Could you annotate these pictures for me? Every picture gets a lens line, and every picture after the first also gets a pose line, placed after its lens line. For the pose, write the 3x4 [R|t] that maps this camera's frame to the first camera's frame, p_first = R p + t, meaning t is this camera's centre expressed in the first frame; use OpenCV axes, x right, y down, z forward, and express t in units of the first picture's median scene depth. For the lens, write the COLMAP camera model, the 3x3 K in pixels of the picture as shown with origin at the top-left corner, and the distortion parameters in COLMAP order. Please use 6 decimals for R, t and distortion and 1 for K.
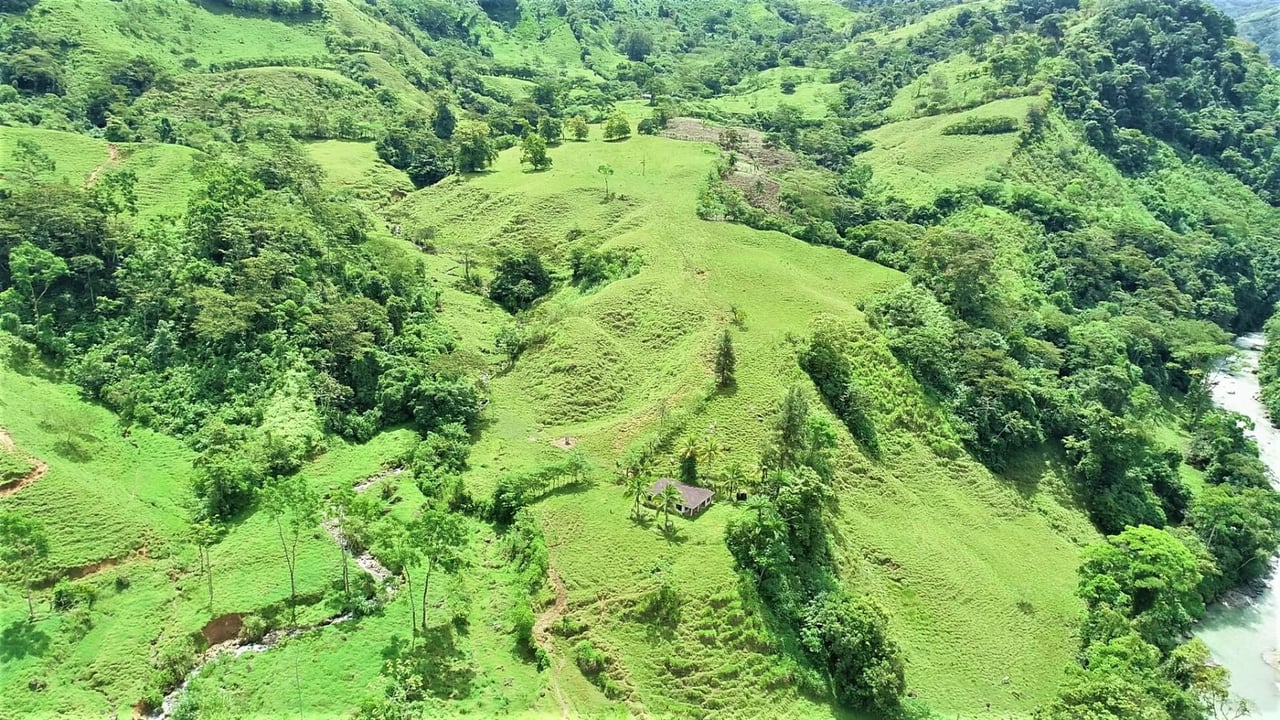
lens RADIAL K [[894.0, 0, 640.0], [0, 894.0, 360.0], [0, 0, 1]] dist [-0.006526, -0.000756]
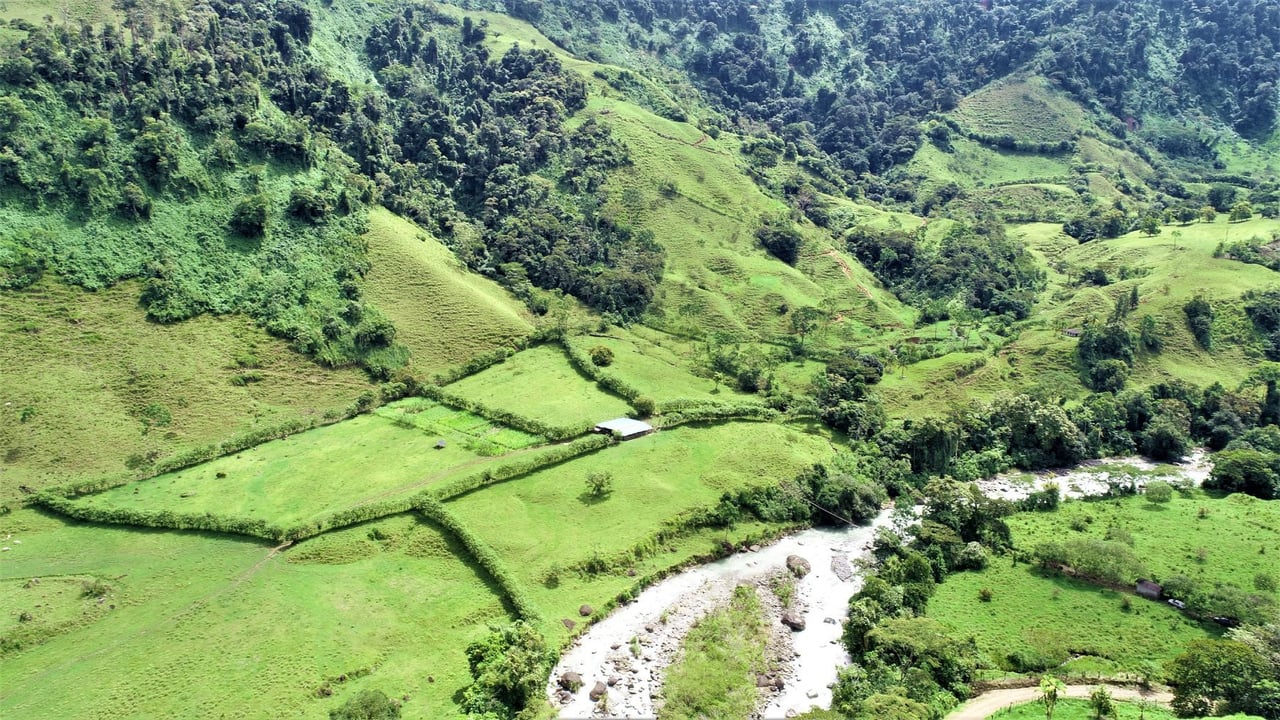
lens RADIAL K [[854.0, 0, 640.2], [0, 854.0, 367.4], [0, 0, 1]] dist [-0.005605, 0.002792]
pose [[0.638531, 0.116147, -0.760781, 0.413500], [-0.197451, 0.980181, -0.016080, 0.195659], [0.743835, 0.160485, 0.648809, -0.577843]]
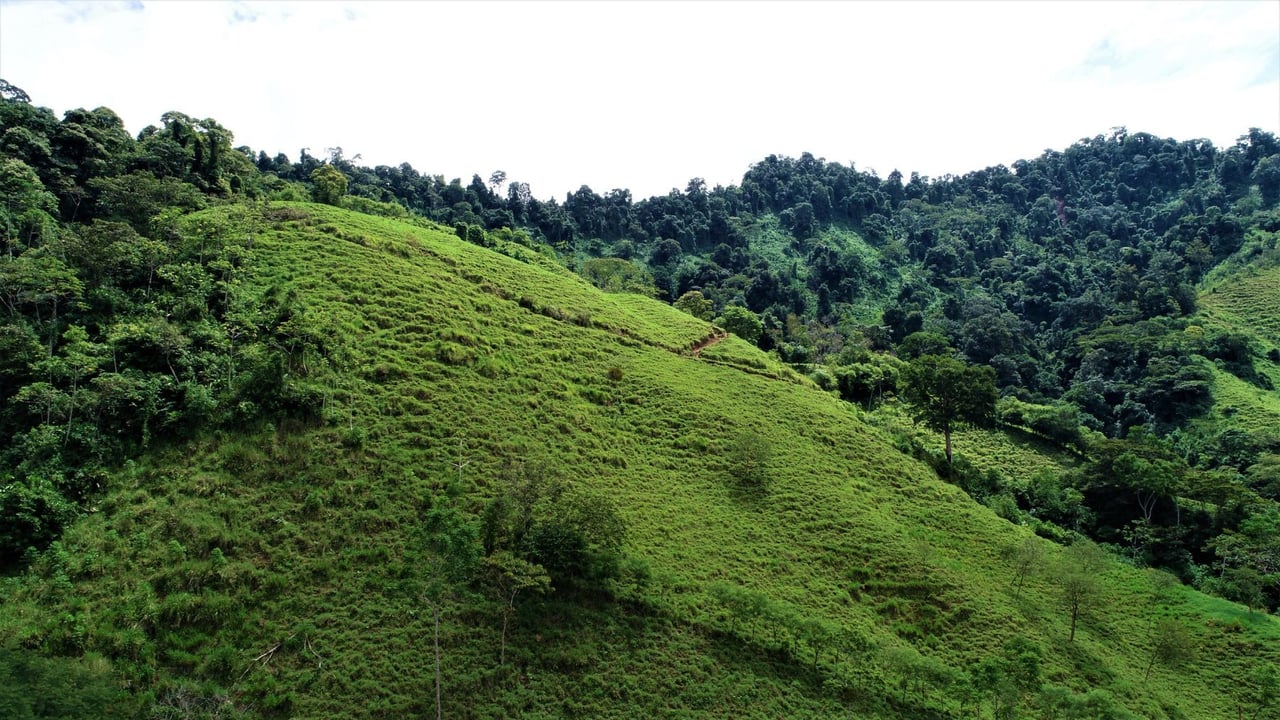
lens RADIAL K [[854.0, 0, 640.2], [0, 854.0, 367.4], [0, 0, 1]] dist [-0.005605, 0.002792]
pose [[0.667940, -0.207920, -0.714581, -0.430485], [-0.119529, 0.917744, -0.378760, -0.072868], [0.734554, 0.338402, 0.588145, 0.147481]]
